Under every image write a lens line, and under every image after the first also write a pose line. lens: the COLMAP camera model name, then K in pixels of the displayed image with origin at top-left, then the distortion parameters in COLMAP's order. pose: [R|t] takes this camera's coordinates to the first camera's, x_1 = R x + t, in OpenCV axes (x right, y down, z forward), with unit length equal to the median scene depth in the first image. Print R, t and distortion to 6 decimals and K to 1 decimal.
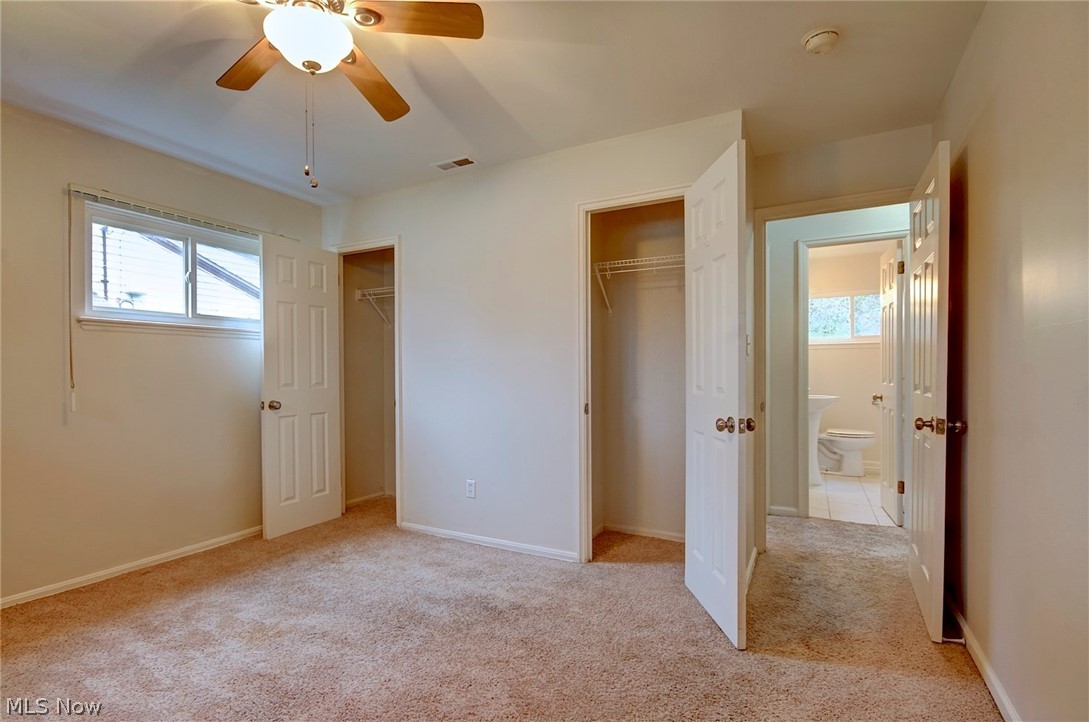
lens RADIAL K [[503.2, 0, 540.5], [0, 503.2, 376.4], [0, 0, 1]] dist [0.002686, -0.008848]
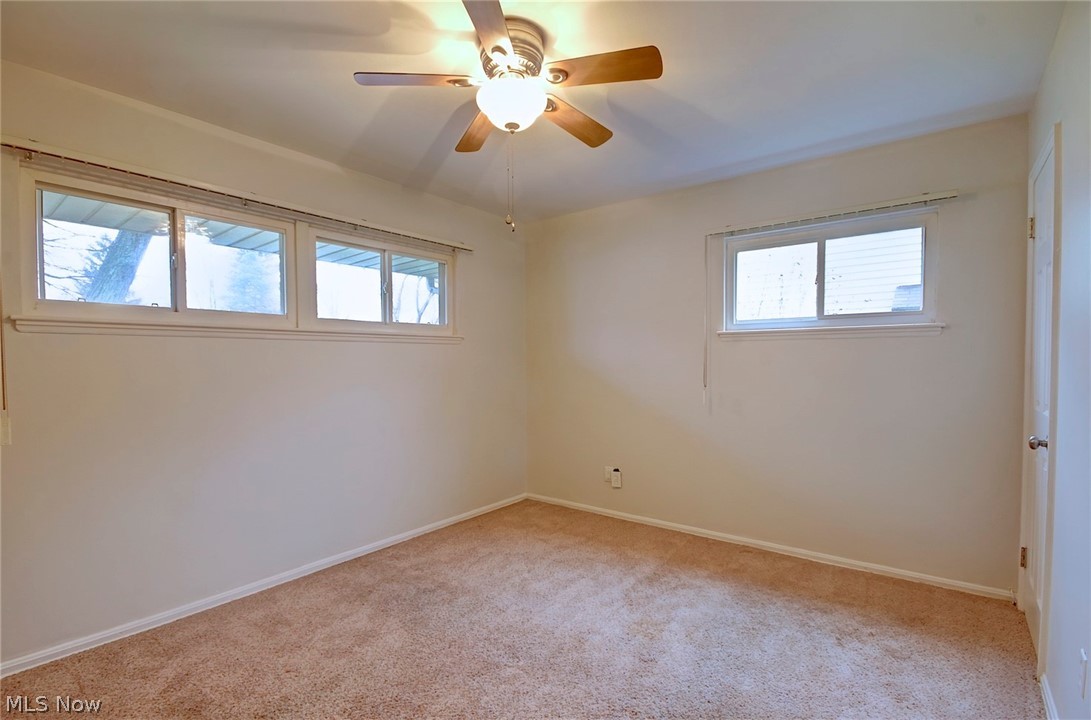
lens RADIAL K [[500.9, 0, 547.6], [0, 500.9, 374.4], [0, 0, 1]] dist [-0.000913, -0.000393]
pose [[-0.159226, 0.033453, -0.986675, 0.383739], [-0.004393, 0.999392, 0.034593, -0.047064], [0.987232, 0.009843, -0.158982, 0.703325]]
